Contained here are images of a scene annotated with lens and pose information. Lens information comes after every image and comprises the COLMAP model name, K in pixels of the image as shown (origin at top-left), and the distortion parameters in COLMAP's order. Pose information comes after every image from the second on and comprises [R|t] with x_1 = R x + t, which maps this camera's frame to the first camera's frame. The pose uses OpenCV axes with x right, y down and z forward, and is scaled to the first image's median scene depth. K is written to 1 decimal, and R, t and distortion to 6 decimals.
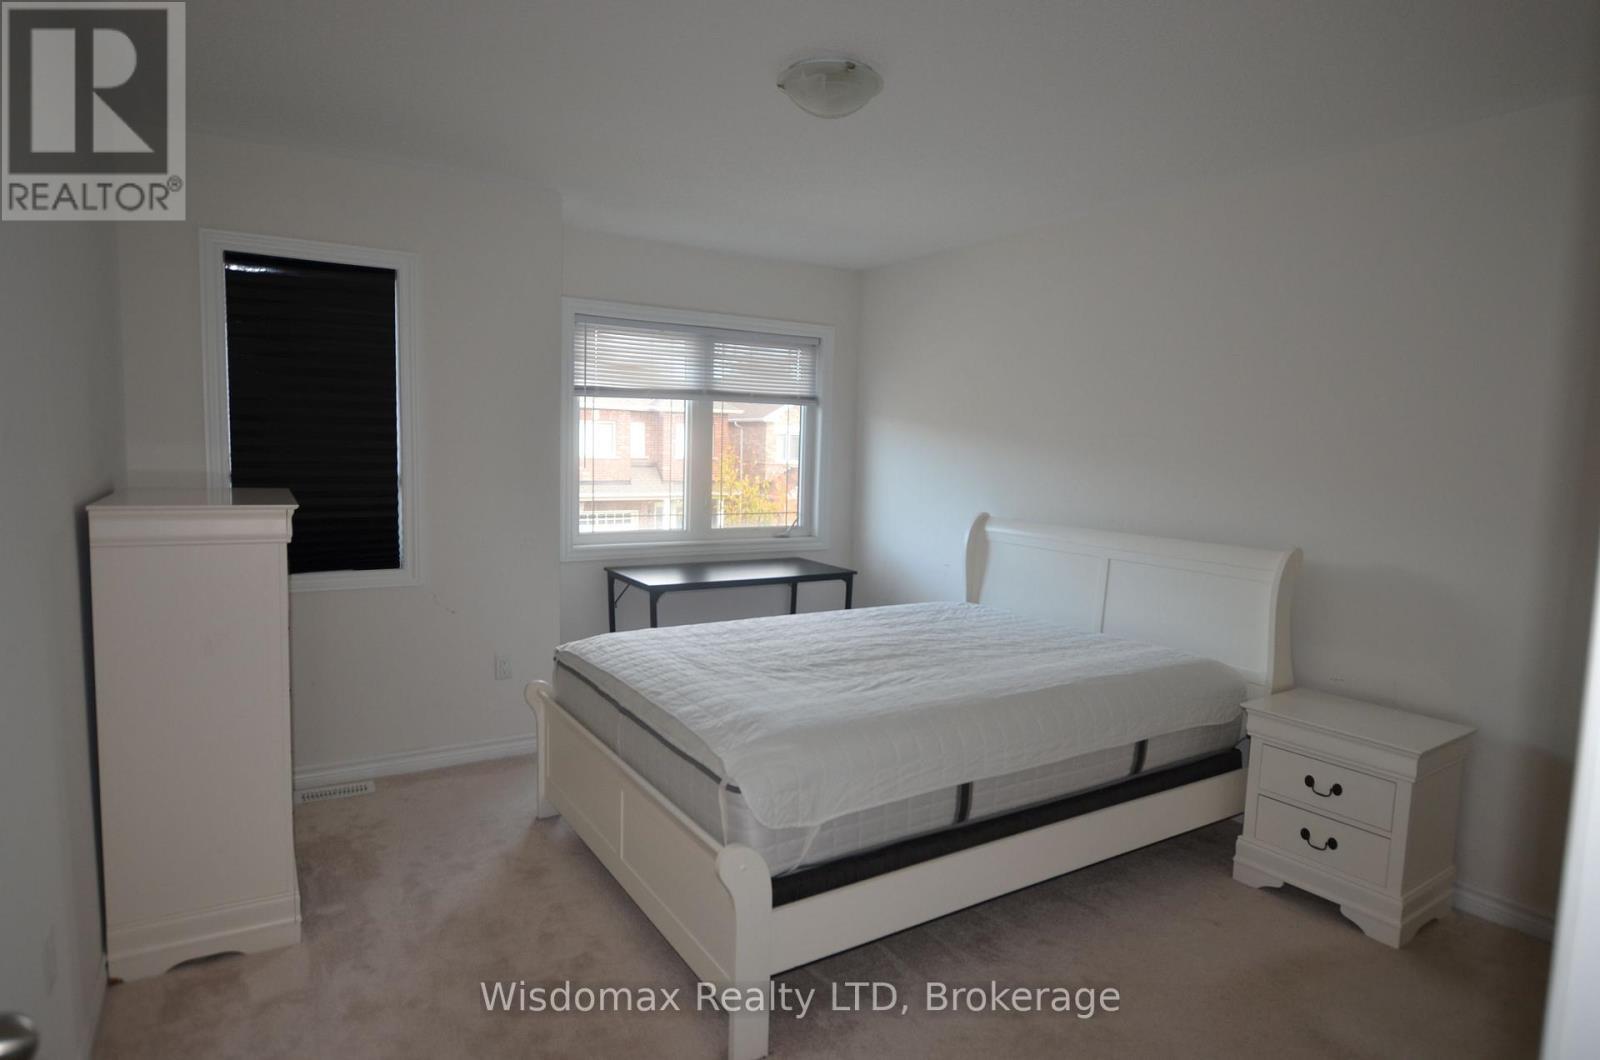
lens RADIAL K [[885.3, 0, 800.0], [0, 885.3, 530.0], [0, 0, 1]] dist [-0.041629, 0.000197]
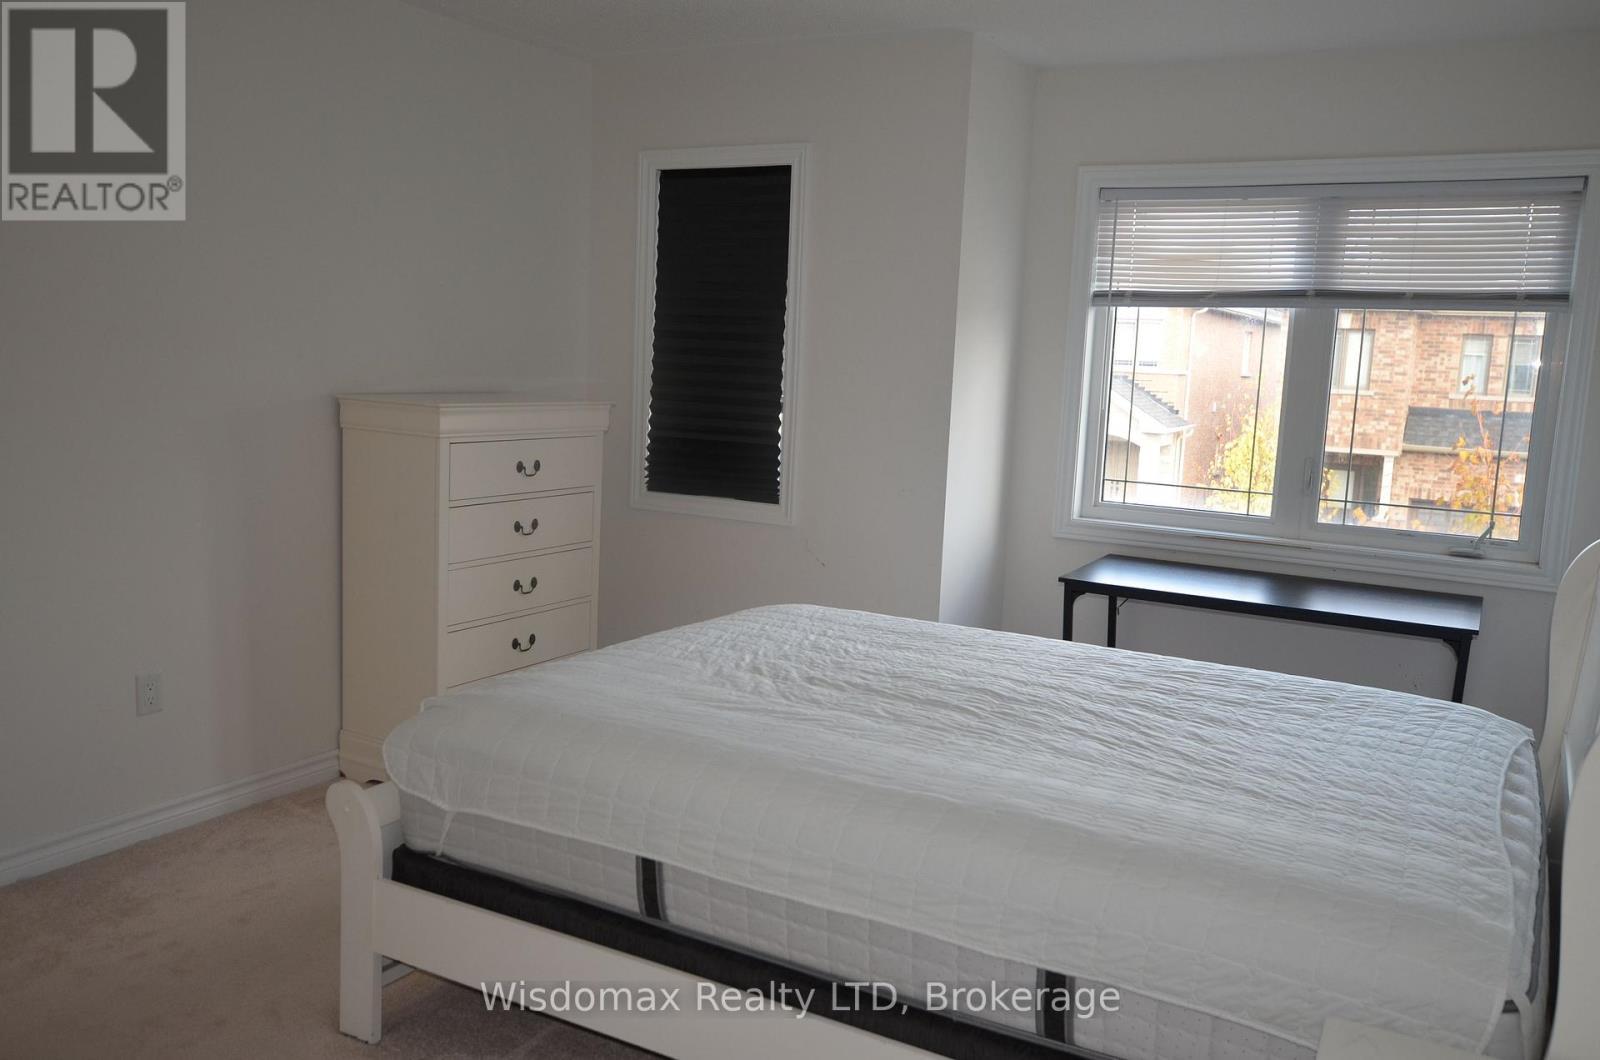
lens RADIAL K [[1244.8, 0, 800.0], [0, 1244.8, 530.0], [0, 0, 1]] dist [-0.005381, 0.008076]
pose [[0.495661, 0.117299, -0.860558, 0.521456], [-0.114170, 0.991039, 0.069325, -0.016968], [0.860979, 0.063888, 0.504612, 0.315069]]
